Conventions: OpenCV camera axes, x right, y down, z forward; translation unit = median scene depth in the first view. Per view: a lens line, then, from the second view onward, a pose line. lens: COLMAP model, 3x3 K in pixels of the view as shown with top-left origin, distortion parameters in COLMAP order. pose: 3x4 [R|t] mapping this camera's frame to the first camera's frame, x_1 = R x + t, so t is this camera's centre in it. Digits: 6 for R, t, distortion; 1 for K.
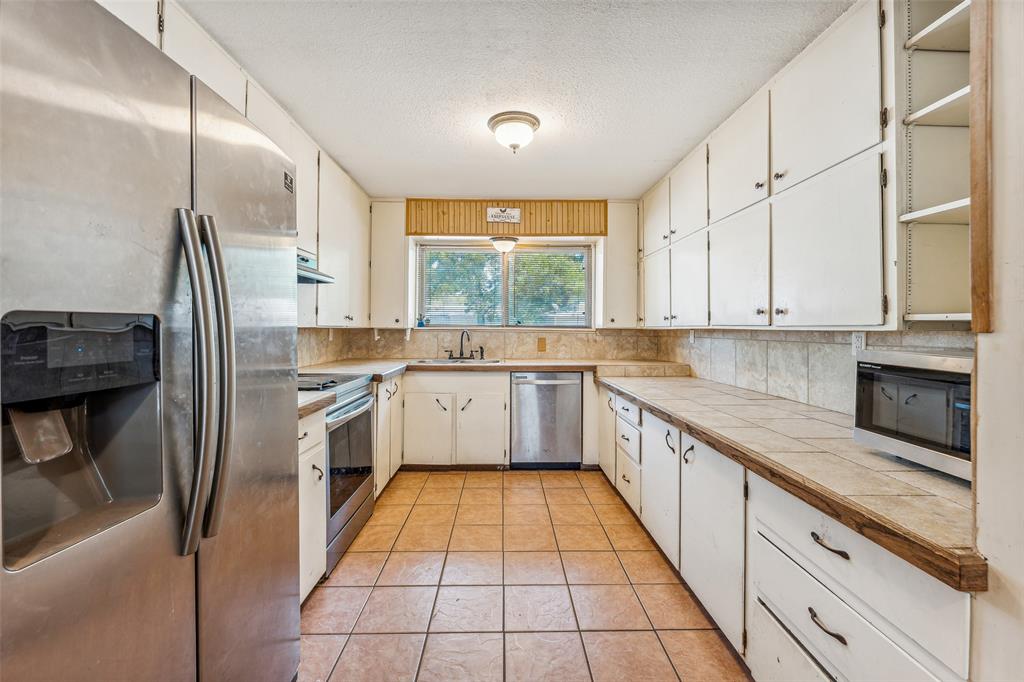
lens RADIAL K [[407.5, 0, 511.5], [0, 407.5, 330.0], [0, 0, 1]] dist [0.000691, 0.000205]
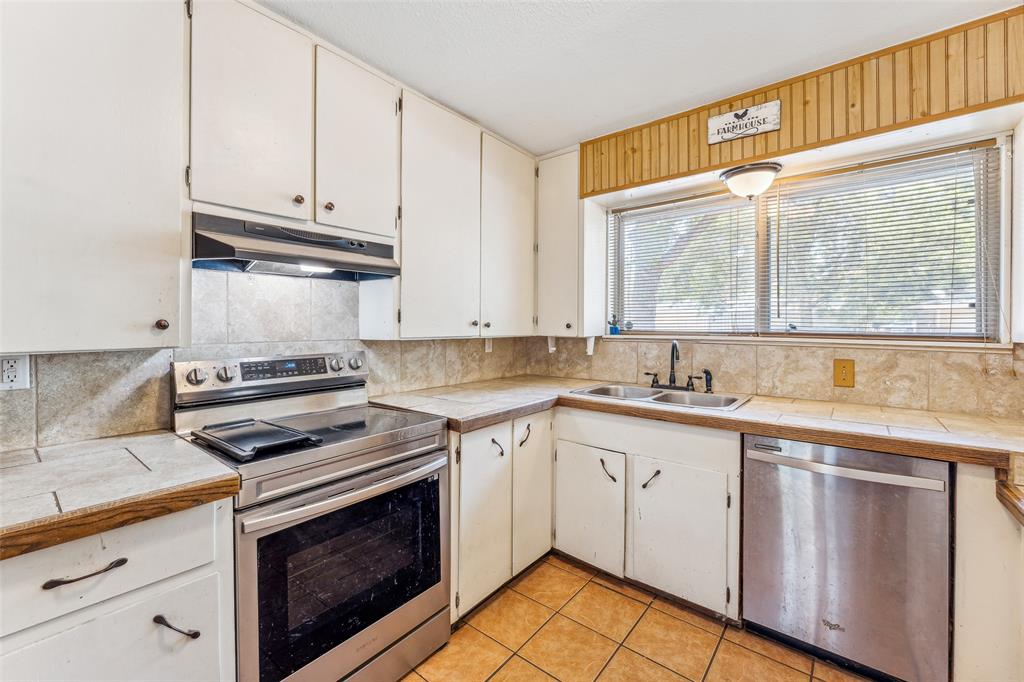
lens RADIAL K [[407.5, 0, 530.7], [0, 407.5, 327.5], [0, 0, 1]] dist [0.000691, 0.000205]
pose [[0.770222, -0.001156, -0.637774, 0.103812], [0.000157, 0.999999, -0.001622, -0.018671], [0.637775, 0.001150, 0.770222, 0.420688]]
